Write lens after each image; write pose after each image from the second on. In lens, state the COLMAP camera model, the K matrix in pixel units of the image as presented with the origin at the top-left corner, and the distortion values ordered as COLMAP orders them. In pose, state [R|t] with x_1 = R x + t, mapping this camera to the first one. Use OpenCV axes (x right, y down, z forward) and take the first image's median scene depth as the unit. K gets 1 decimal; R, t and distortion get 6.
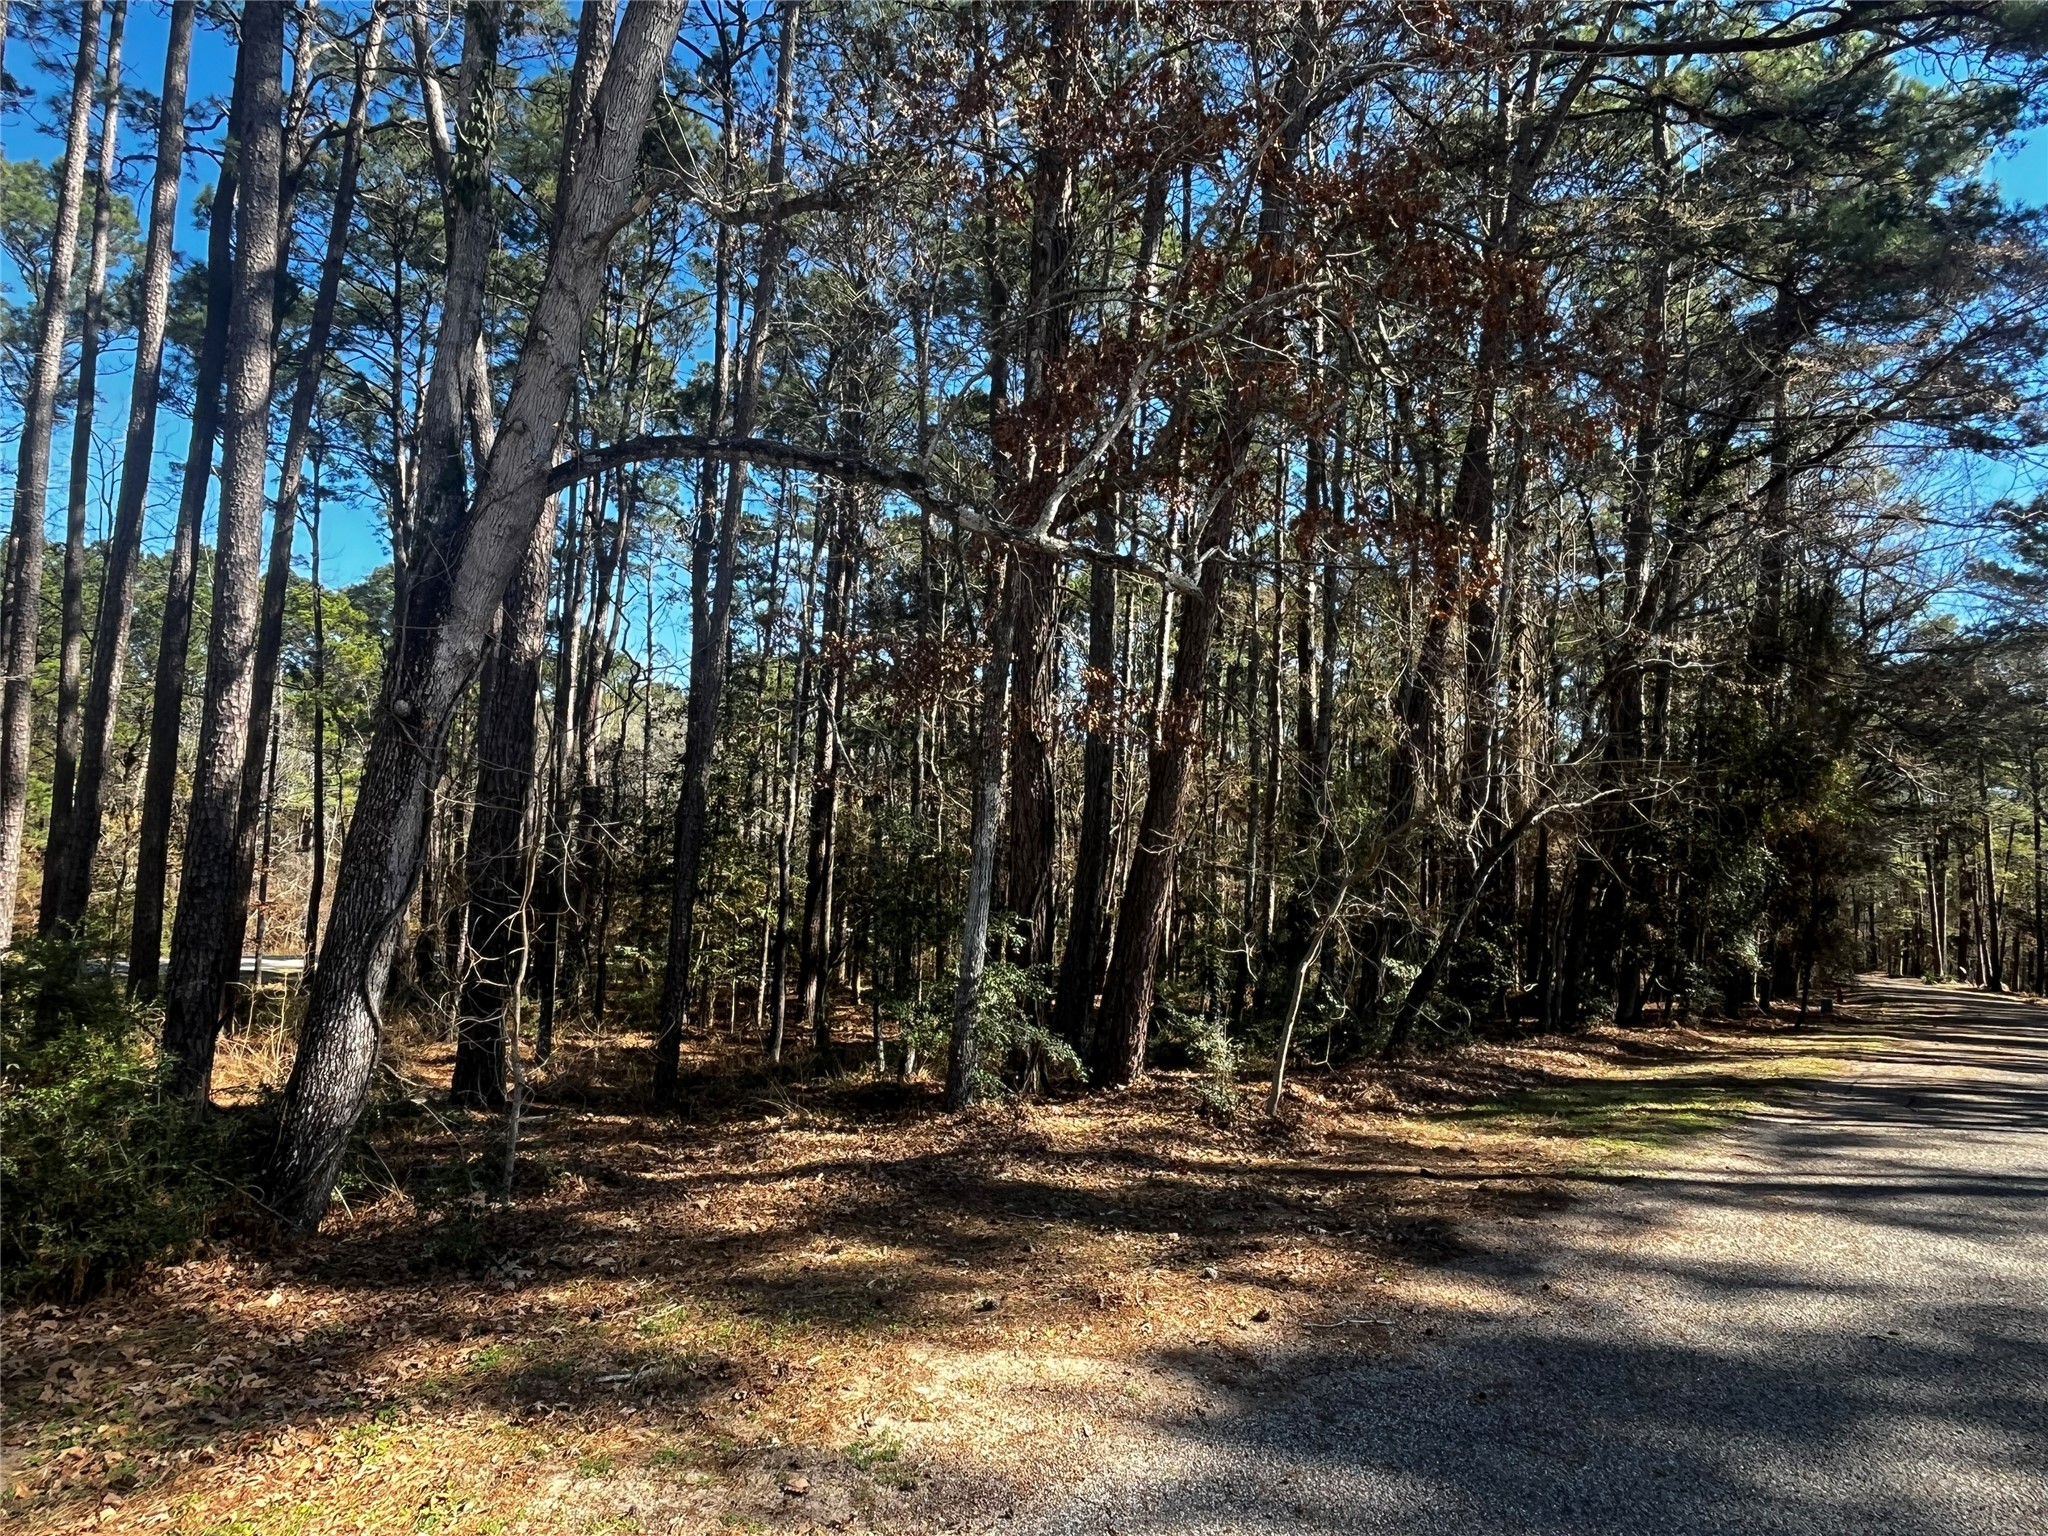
lens RADIAL K [[1275.0, 0, 1020.3], [0, 1275.0, 771.8], [0, 0, 1]] dist [0.003986, -0.000586]
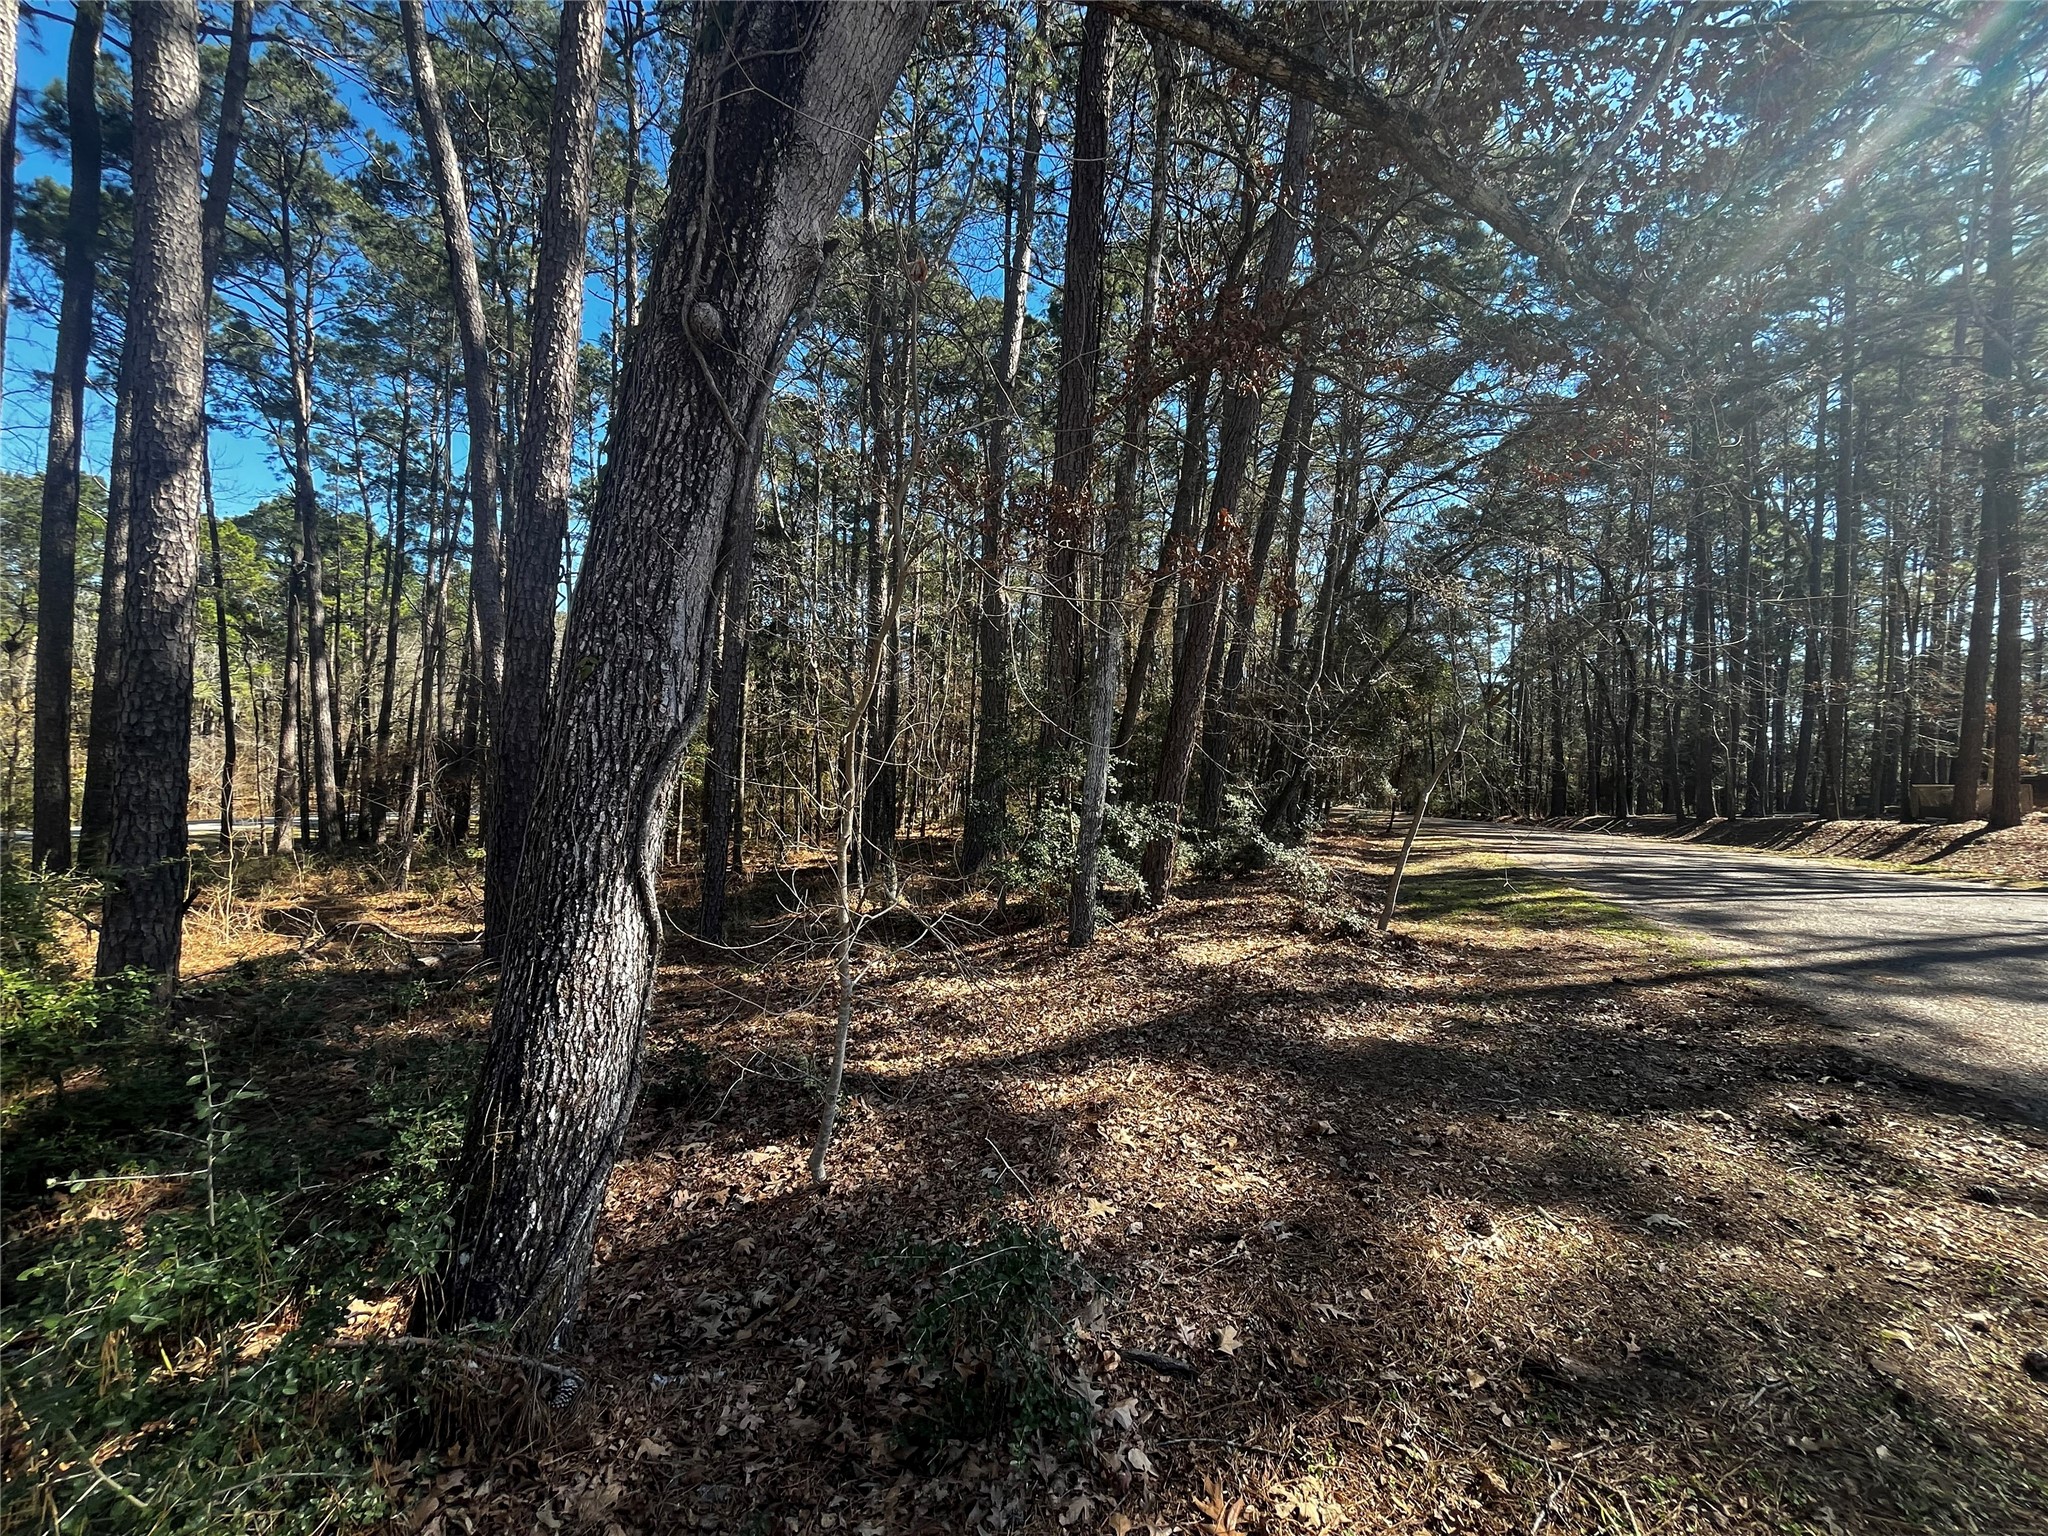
lens RADIAL K [[815.7, 0, 1028.6], [0, 815.7, 759.7], [0, 0, 1]] dist [-0.001861, 0.000102]
pose [[0.959987, -0.013797, 0.279705, -0.126730], [-0.012163, 0.995789, 0.090863, 0.025685], [-0.279780, -0.090629, 0.955777, 0.178454]]
